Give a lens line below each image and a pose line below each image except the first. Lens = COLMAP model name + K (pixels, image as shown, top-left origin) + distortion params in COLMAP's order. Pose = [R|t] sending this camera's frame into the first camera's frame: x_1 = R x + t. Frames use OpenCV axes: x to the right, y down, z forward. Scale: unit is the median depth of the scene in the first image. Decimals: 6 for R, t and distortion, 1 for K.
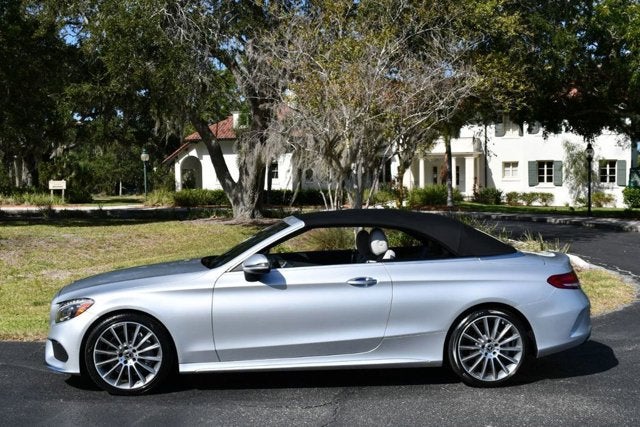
lens RADIAL K [[858.3, 0, 318.8], [0, 858.3, 212.3], [0, 0, 1]] dist [-0.060919, -0.004403]
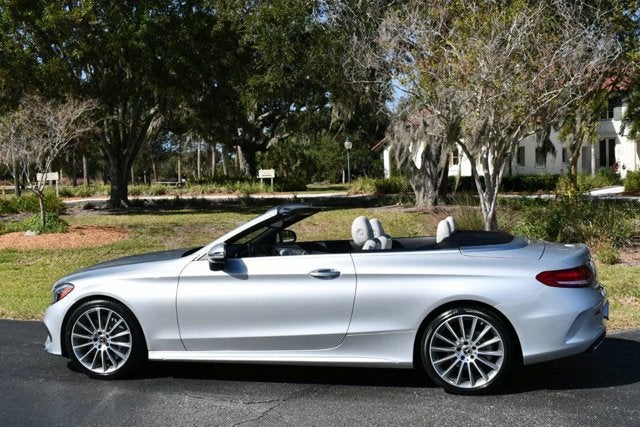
lens RADIAL K [[858.3, 0, 318.8], [0, 858.3, 212.3], [0, 0, 1]] dist [-0.060919, -0.004403]
pose [[0.953634, 0.001302, -0.300966, 0.316793], [0.003204, 0.999890, 0.014478, 0.000645], [0.300952, -0.014771, 0.953525, 0.103365]]
